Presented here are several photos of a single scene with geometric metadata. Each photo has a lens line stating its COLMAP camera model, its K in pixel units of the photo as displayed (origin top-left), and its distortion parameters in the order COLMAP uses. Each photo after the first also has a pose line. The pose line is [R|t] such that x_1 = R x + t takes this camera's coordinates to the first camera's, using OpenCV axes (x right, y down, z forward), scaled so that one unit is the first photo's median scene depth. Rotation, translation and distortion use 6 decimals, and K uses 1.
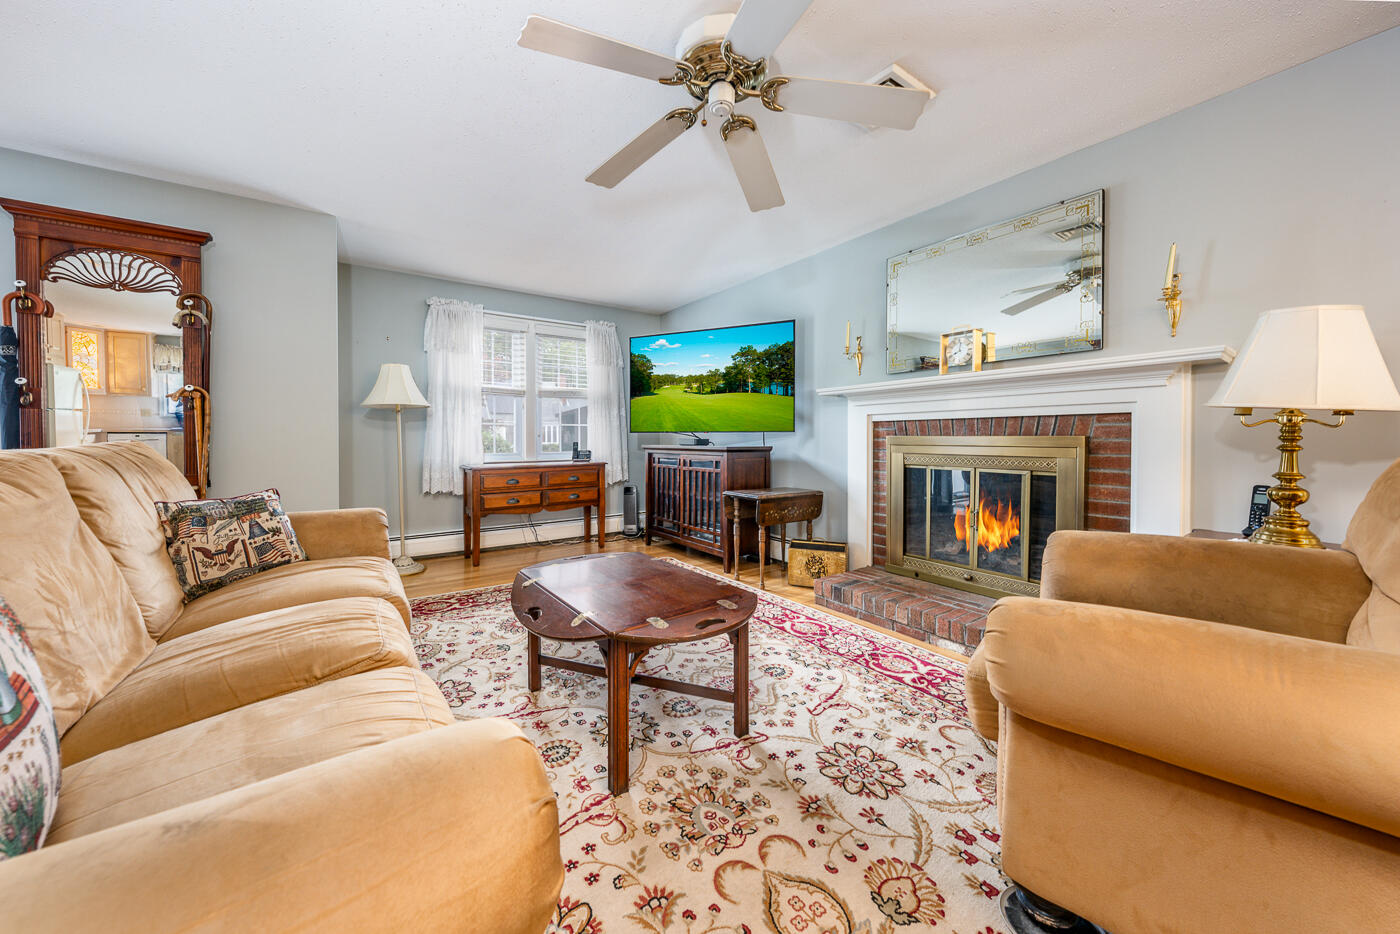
lens RADIAL K [[480.9, 0, 701.1], [0, 480.9, 456.0], [0, 0, 1]] dist [0.000819, -0.000511]
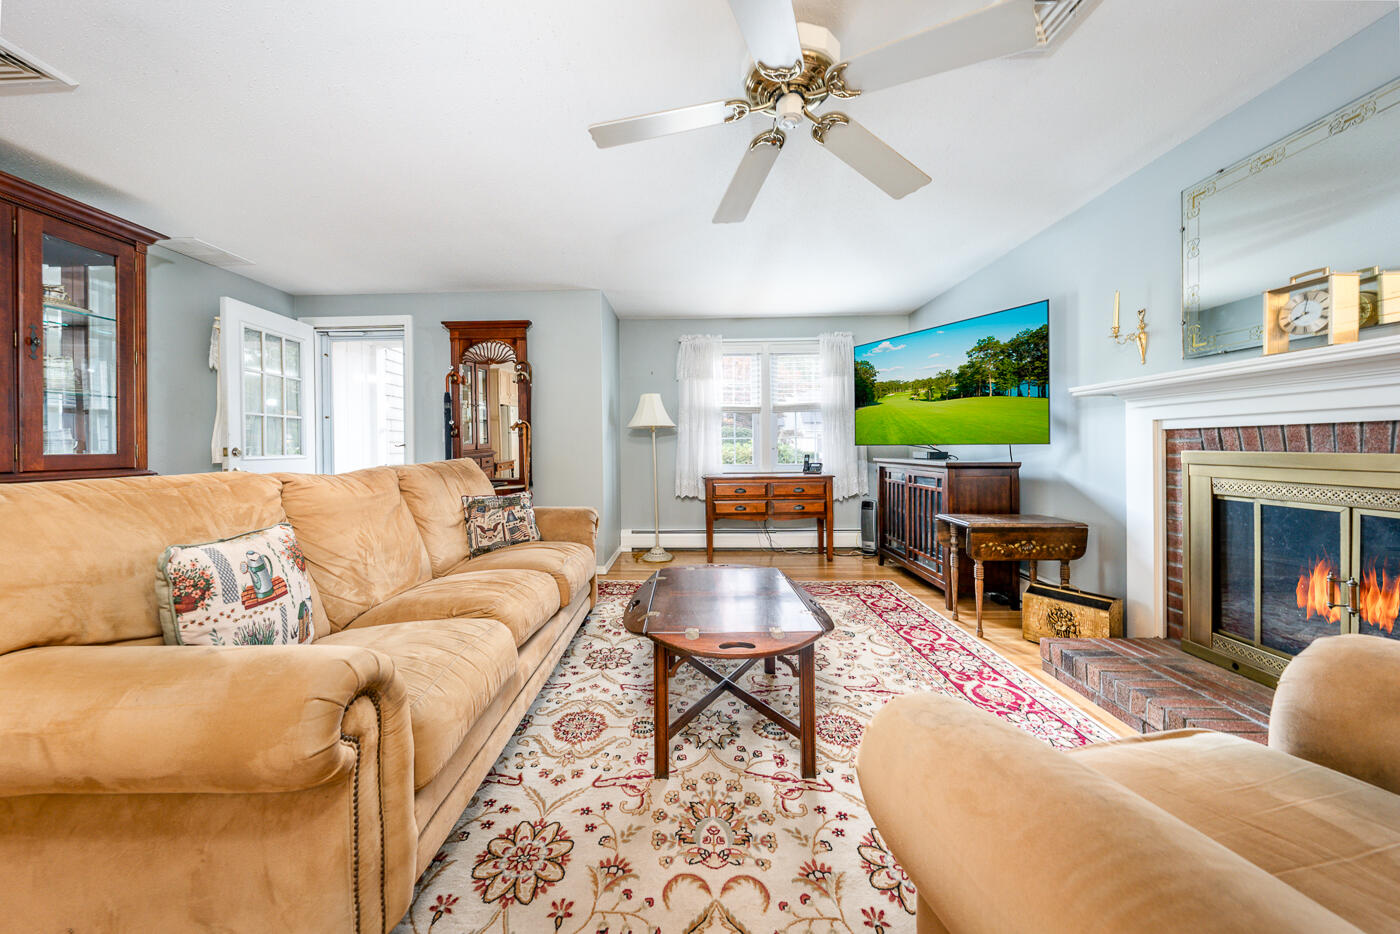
lens RADIAL K [[480.9, 0, 698.7], [0, 480.9, 462.1], [0, 0, 1]] dist [0.000819, -0.000511]
pose [[0.814706, 0.012993, -0.579728, 0.252902], [-0.015164, 0.999884, 0.001099, -0.018045], [0.579676, 0.007895, 0.814809, 0.059780]]
